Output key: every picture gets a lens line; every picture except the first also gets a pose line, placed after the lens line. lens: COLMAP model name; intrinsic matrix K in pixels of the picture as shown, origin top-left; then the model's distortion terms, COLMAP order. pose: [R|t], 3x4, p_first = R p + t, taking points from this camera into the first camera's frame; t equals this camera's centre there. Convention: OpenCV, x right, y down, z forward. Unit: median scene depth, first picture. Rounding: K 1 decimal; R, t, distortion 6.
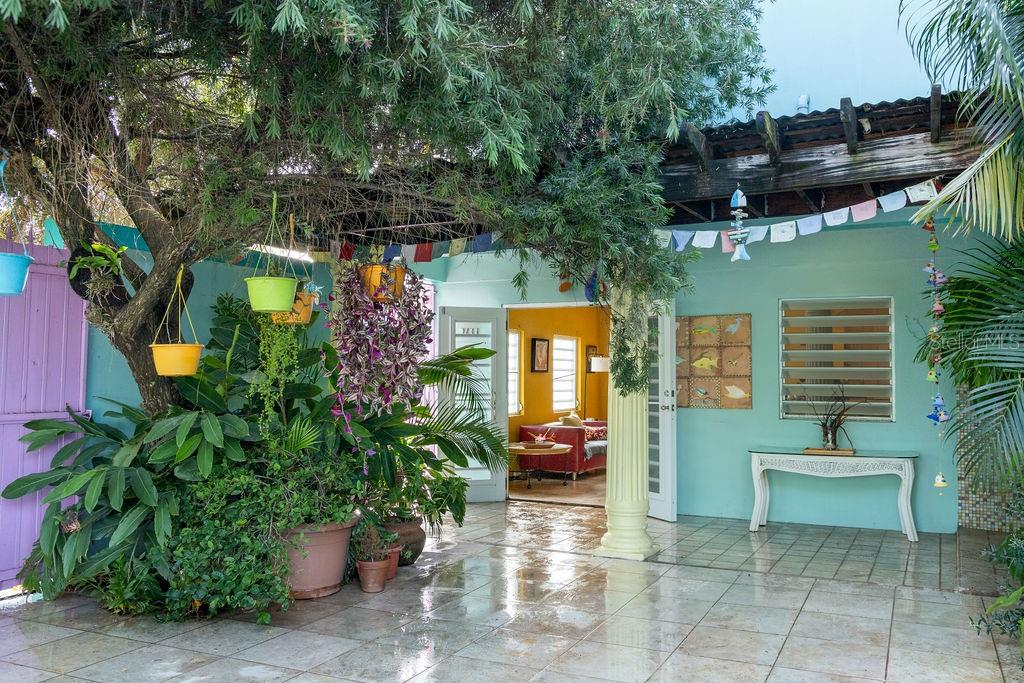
lens RADIAL K [[843.8, 0, 512.0], [0, 843.8, 341.5], [0, 0, 1]] dist [0.001806, 0.001030]
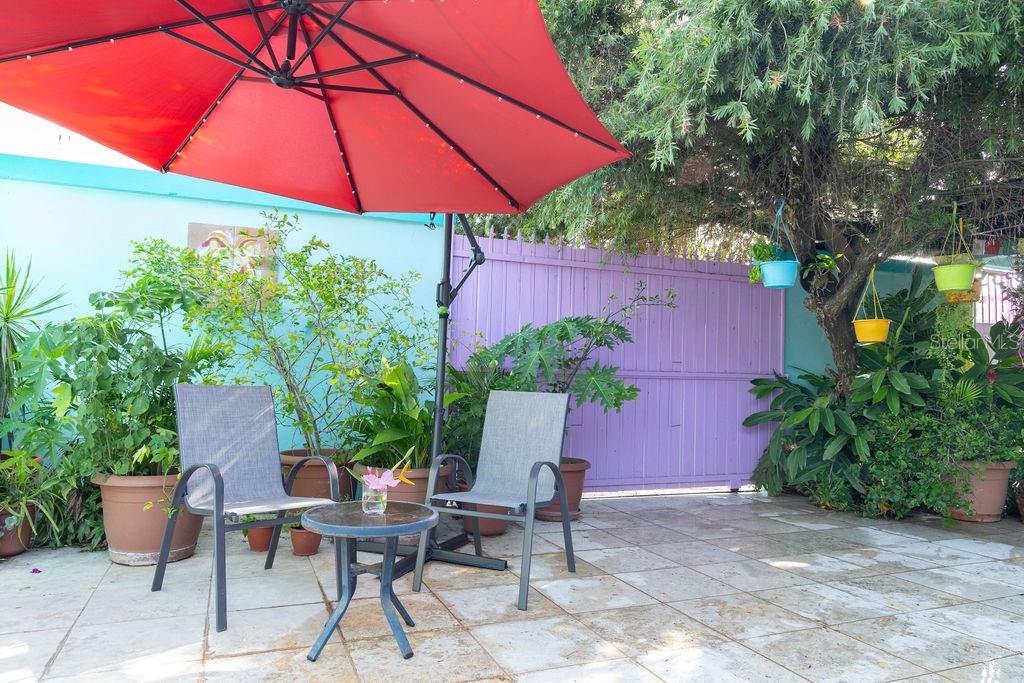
lens RADIAL K [[678.6, 0, 512.0], [0, 678.6, 341.5], [0, 0, 1]] dist [-0.005849, -0.001018]
pose [[0.744699, -0.027886, -0.666818, -0.079850], [0.017406, 0.999598, -0.022364, 0.049554], [0.667174, 0.005048, 0.744885, -0.236205]]
